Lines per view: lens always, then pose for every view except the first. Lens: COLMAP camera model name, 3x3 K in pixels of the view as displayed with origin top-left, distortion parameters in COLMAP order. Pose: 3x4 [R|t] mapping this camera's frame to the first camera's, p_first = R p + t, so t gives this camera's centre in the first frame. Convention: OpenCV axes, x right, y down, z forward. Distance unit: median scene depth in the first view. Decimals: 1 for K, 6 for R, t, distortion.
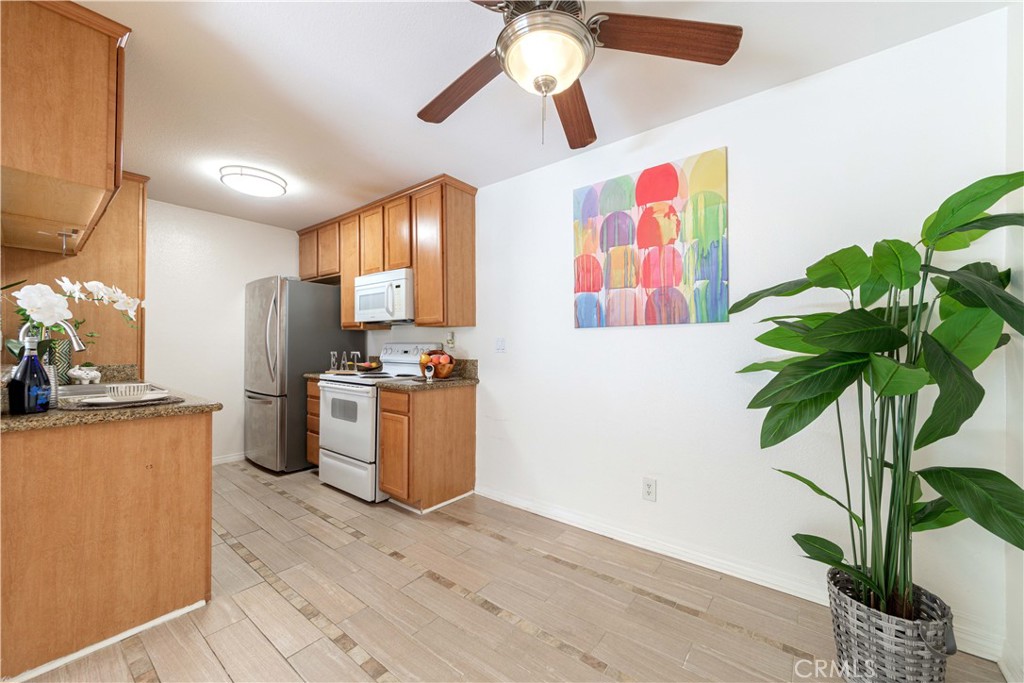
lens RADIAL K [[386.8, 0, 524.2], [0, 386.8, 344.1], [0, 0, 1]] dist [-0.001654, 0.000046]
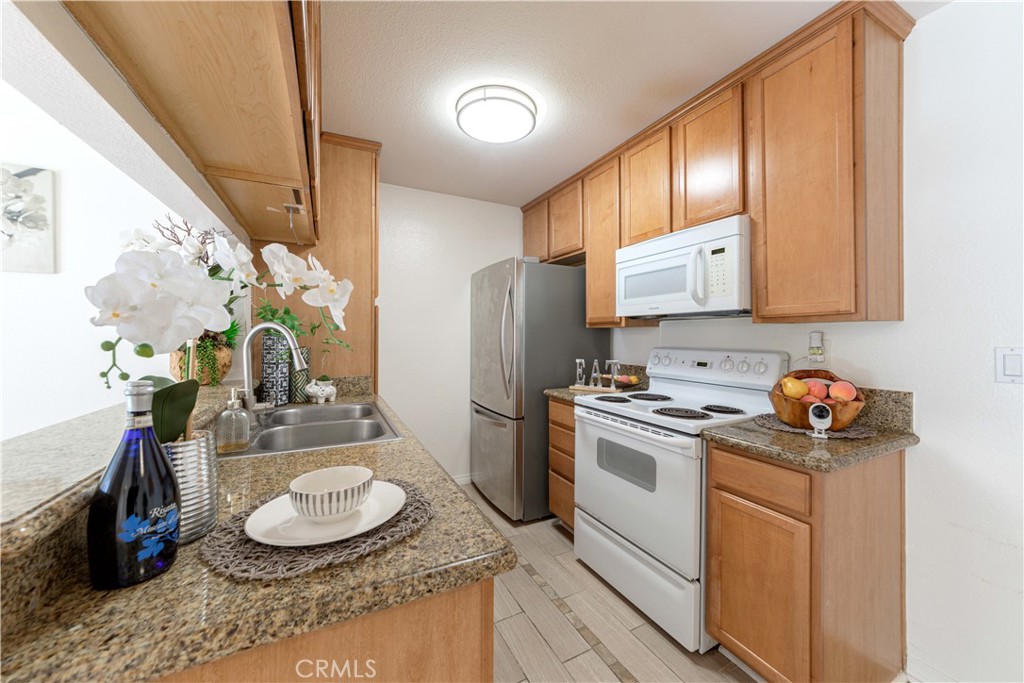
lens RADIAL K [[375.5, 0, 513.6], [0, 375.5, 334.8], [0, 0, 1]] dist [-0.000310, -0.000096]
pose [[0.900577, -0.002534, -0.434690, -0.391548], [0.003288, 0.999994, 0.000983, -0.033830], [0.434685, -0.002315, 0.900580, 0.422064]]
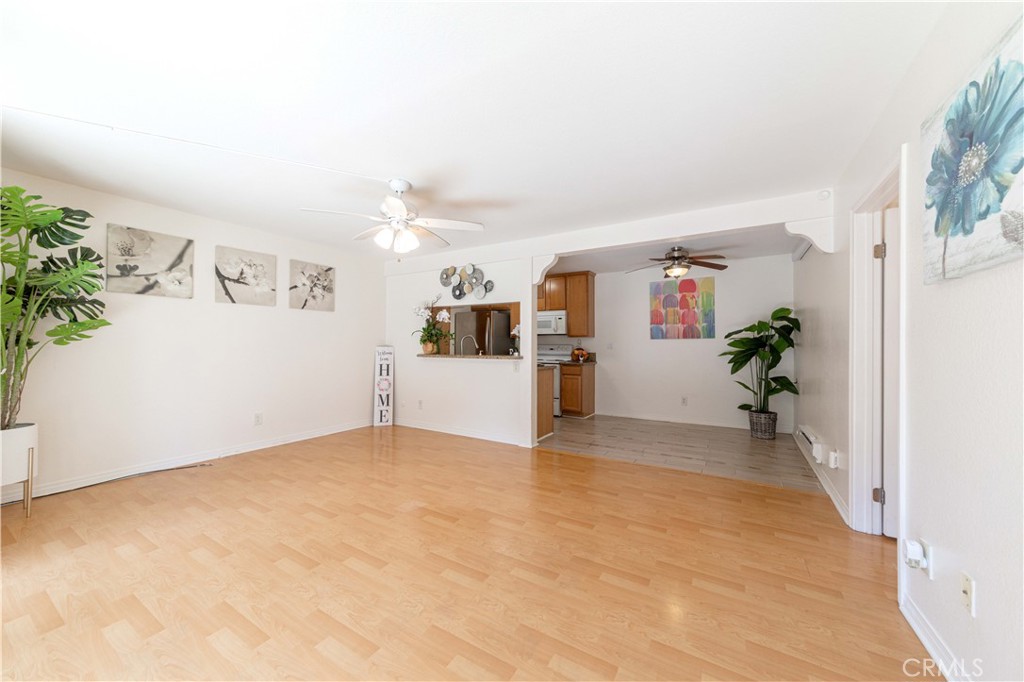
lens RADIAL K [[365.5, 0, 512.0], [0, 365.5, 341.0], [0, 0, 1]] dist [0.000865, 0.000065]
pose [[0.994130, 0.002301, 0.108165, -0.888783], [-0.001511, 0.999972, -0.007385, -0.009659], [-0.108179, 0.007178, 0.994106, -1.080858]]
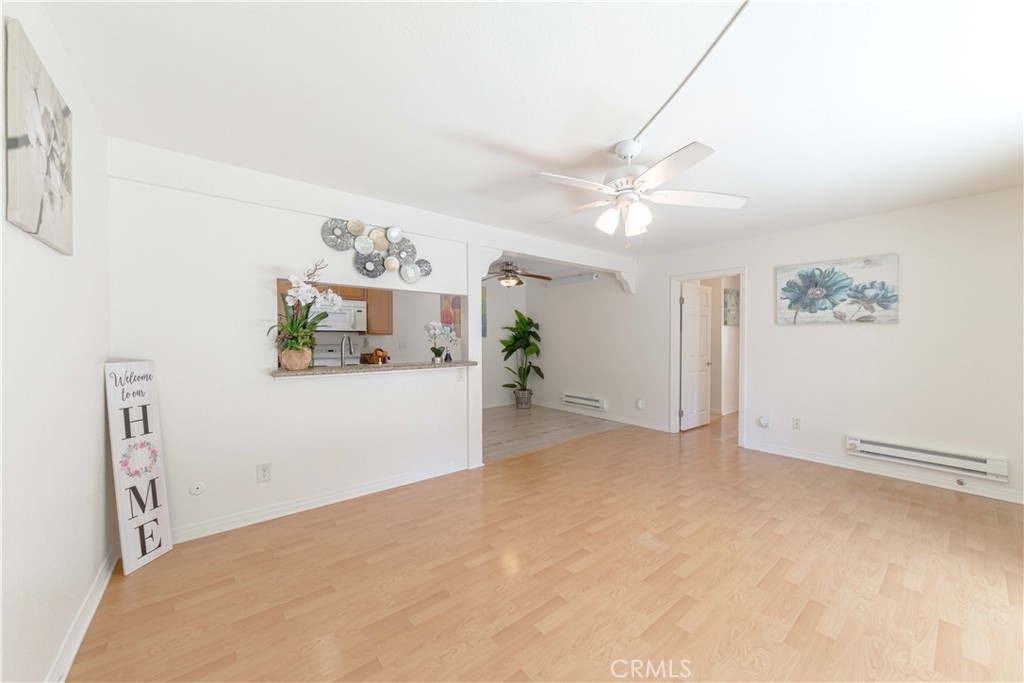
lens RADIAL K [[368.7, 0, 514.4], [0, 368.7, 340.2], [0, 0, 1]] dist [0.000168, -0.000023]
pose [[0.242296, -0.010283, 0.970148, -1.878984], [-0.000493, 0.999942, 0.010722, -0.044611], [-0.970202, -0.003076, 0.242276, -0.041766]]
